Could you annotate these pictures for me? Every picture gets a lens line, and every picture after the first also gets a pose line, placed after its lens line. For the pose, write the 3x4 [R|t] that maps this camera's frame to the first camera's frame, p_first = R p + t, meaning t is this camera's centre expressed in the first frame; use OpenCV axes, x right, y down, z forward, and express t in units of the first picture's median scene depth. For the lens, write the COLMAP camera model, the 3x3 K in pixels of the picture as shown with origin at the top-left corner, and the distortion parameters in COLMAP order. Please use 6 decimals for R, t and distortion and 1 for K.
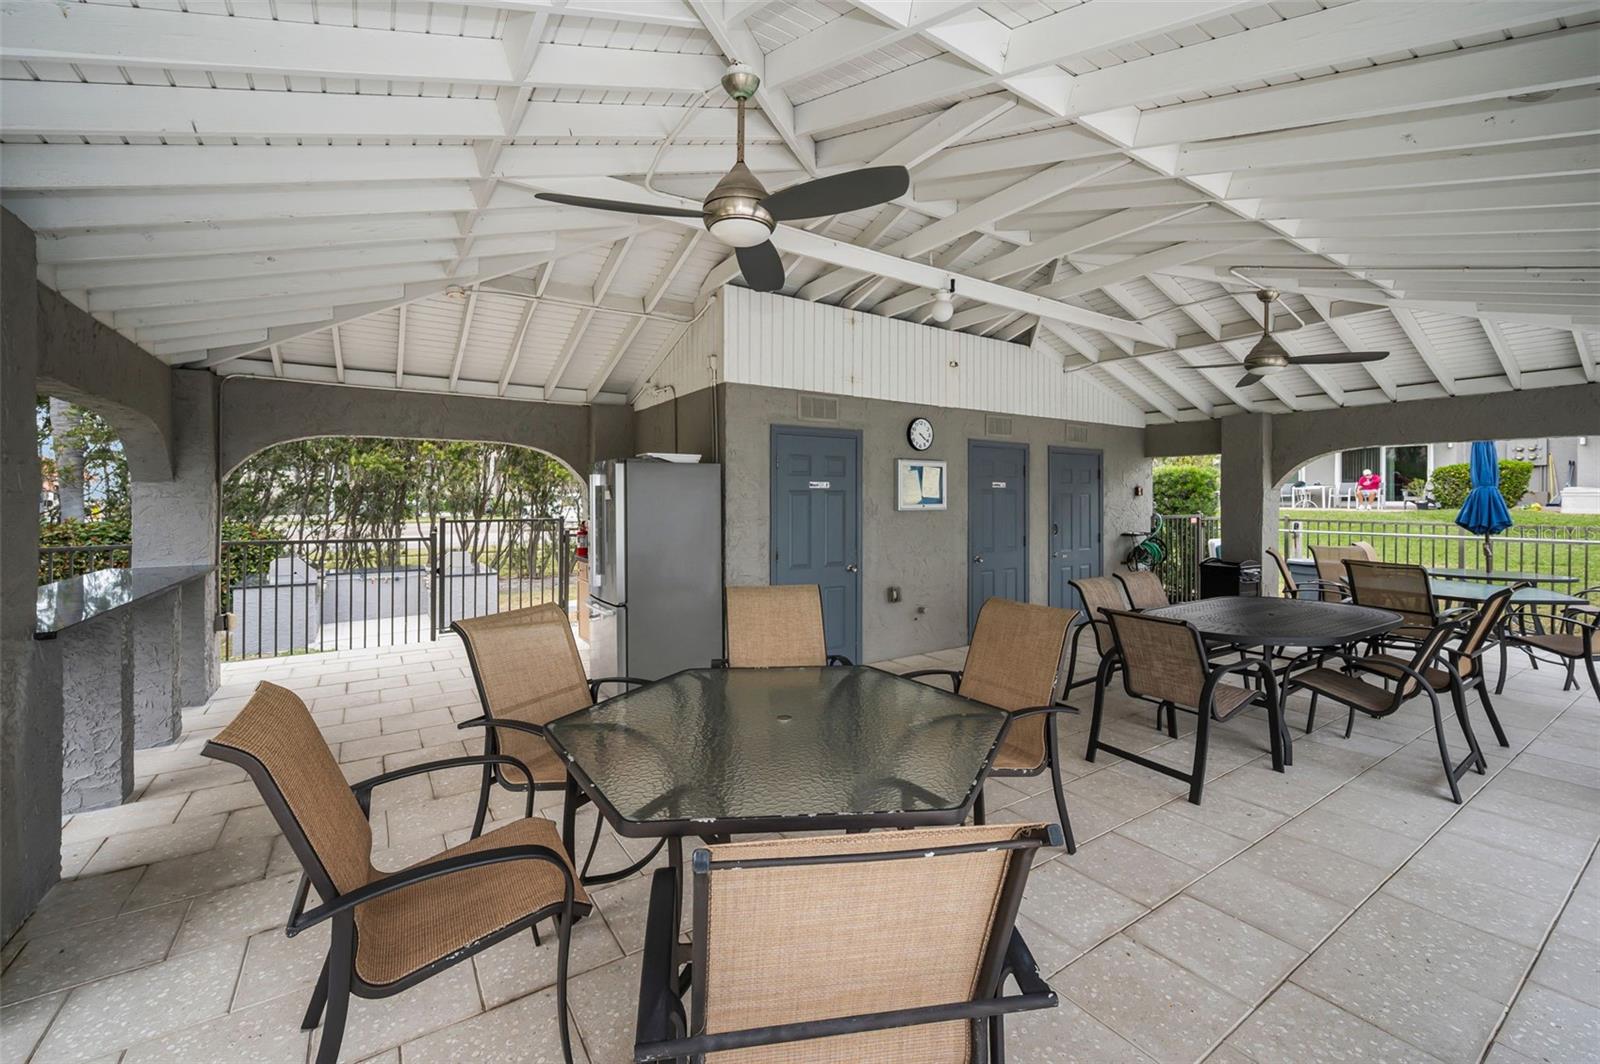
lens RADIAL K [[656.5, 0, 796.8], [0, 656.5, 493.0], [0, 0, 1]] dist [0.000741, 0.000705]
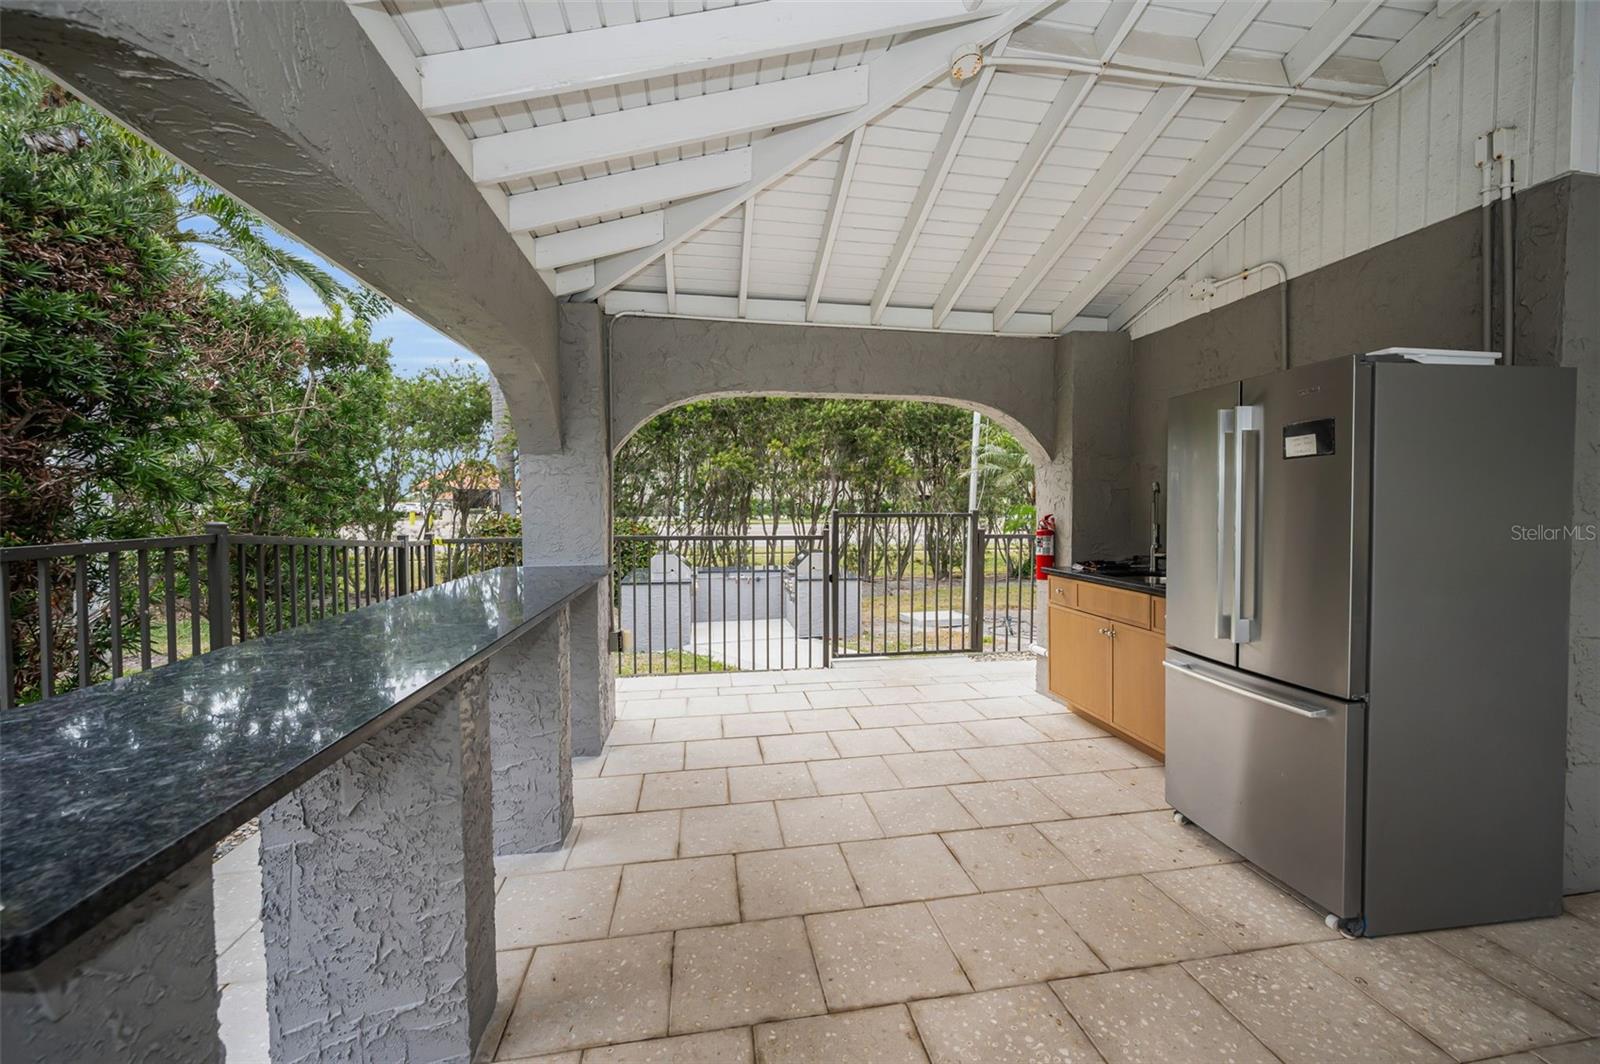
lens RADIAL K [[656.5, 0, 810.3], [0, 656.5, 526.8], [0, 0, 1]] dist [0.000741, 0.000705]
pose [[0.912093, 0.013619, -0.409756, -0.296199], [0.004867, 0.999018, 0.044038, 0.026288], [0.409953, -0.042161, 0.911132, 0.333033]]
